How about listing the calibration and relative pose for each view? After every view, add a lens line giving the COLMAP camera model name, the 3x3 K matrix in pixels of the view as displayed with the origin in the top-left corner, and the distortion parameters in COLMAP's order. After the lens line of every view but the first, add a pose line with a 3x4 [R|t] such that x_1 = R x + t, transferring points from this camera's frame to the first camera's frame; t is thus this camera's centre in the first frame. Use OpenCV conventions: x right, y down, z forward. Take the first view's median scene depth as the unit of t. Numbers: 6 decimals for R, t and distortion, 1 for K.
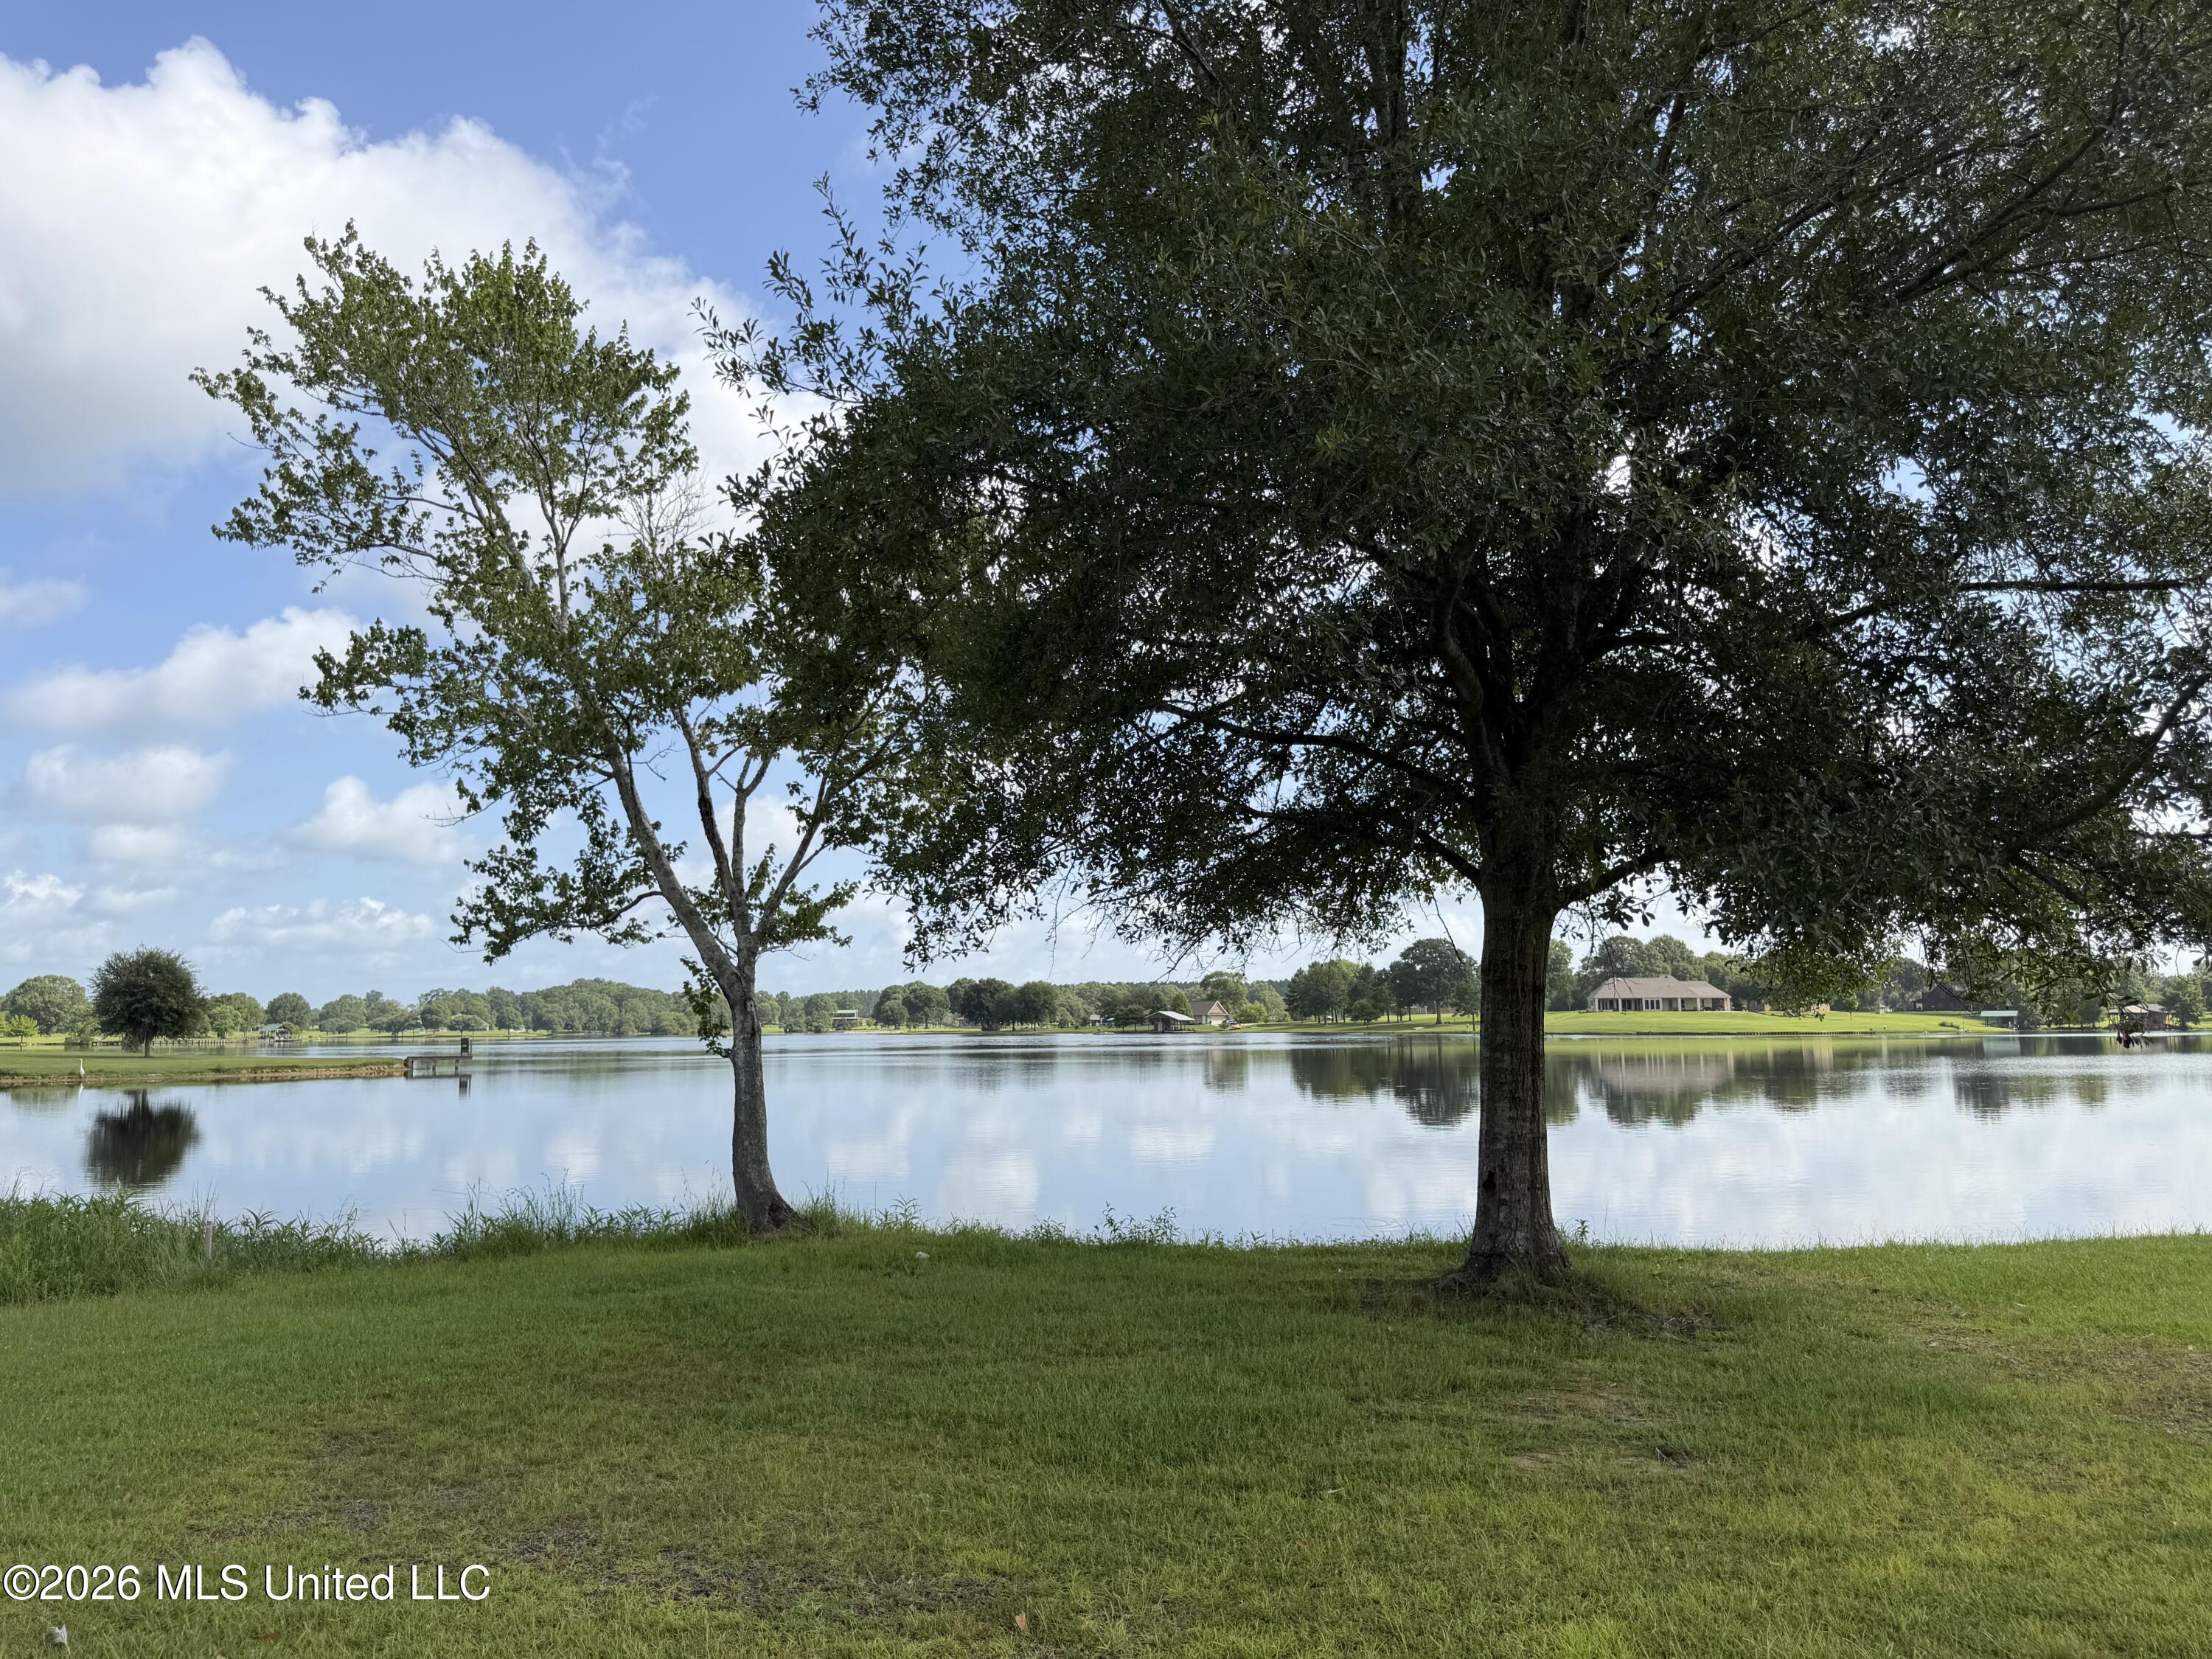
lens RADIAL K [[1544.4, 0, 1105.6], [0, 1544.4, 820.4], [0, 0, 1]] dist [0.020605, -0.024897]
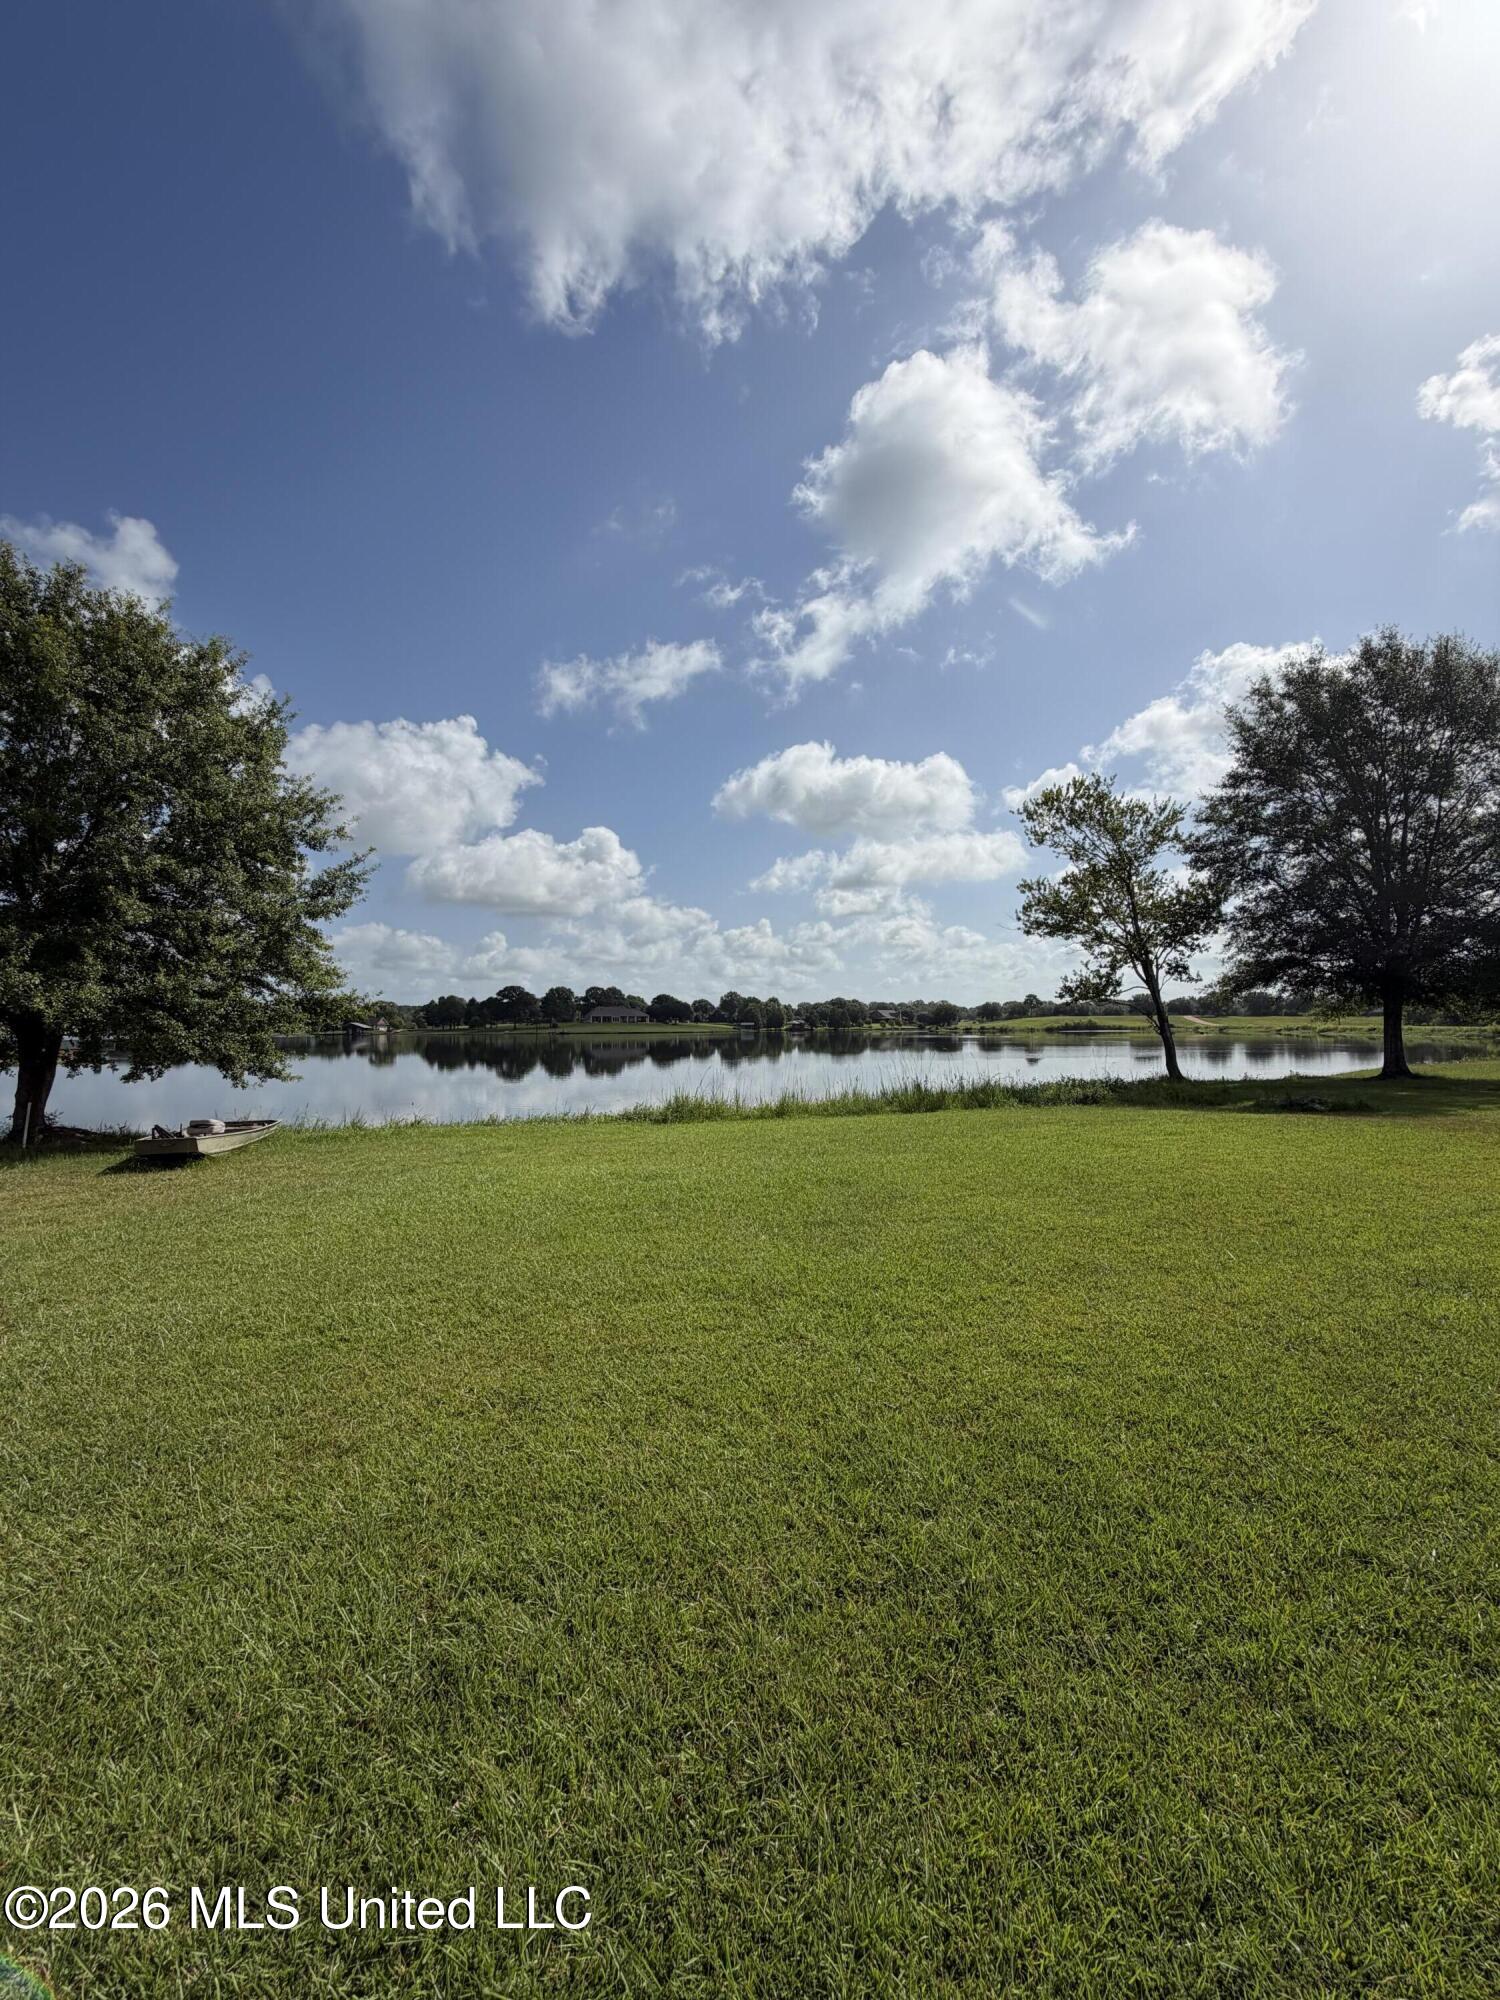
lens RADIAL K [[799.1, 0, 757.9], [0, 799.1, 1005.0], [0, 0, 1]] dist [-0.002091, -0.001538]
pose [[0.819919, 0.015564, 0.572268, -0.112038], [-0.072614, 0.994384, 0.076993, 0.001019], [-0.567856, -0.104683, 0.816444, 0.001398]]
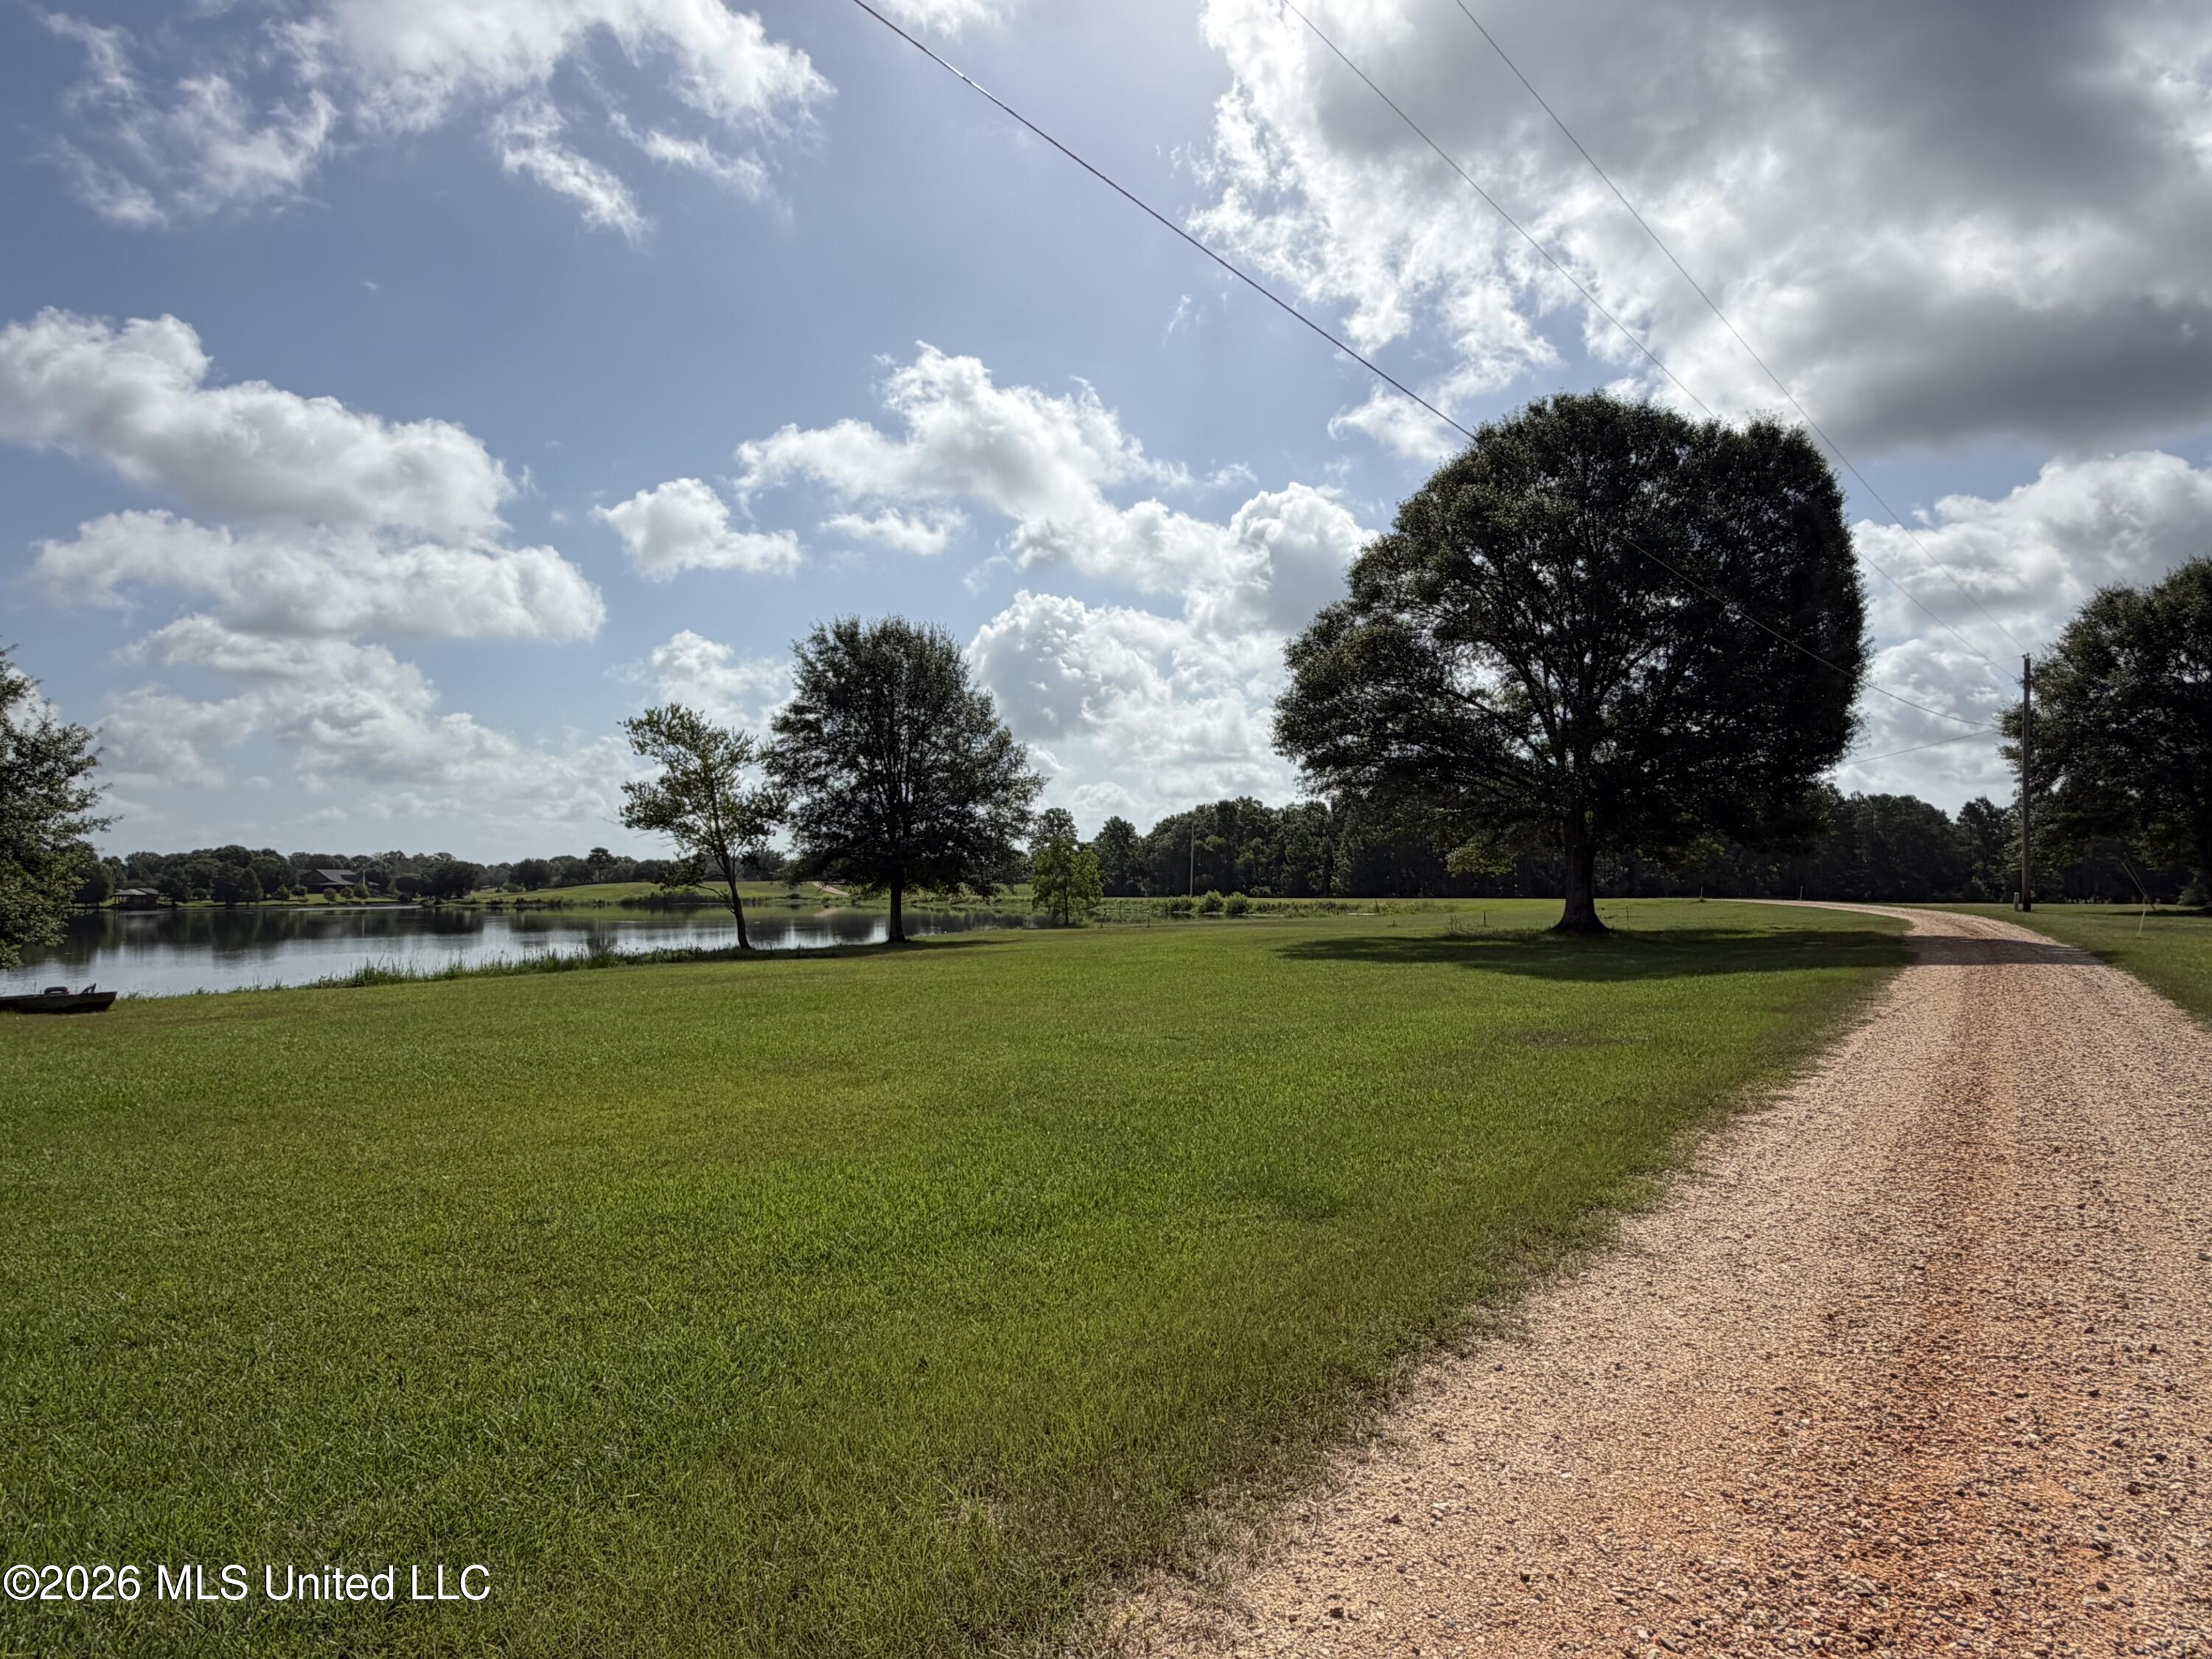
lens RADIAL K [[1309.1, 0, 1104.2], [0, 1309.1, 839.0], [0, 0, 1]] dist [0.001295, -0.000495]
pose [[0.258174, 0.039921, 0.965273, -0.167304], [-0.118010, 0.992967, -0.009503, -0.004649], [-0.958864, -0.111458, 0.261069, -0.034482]]
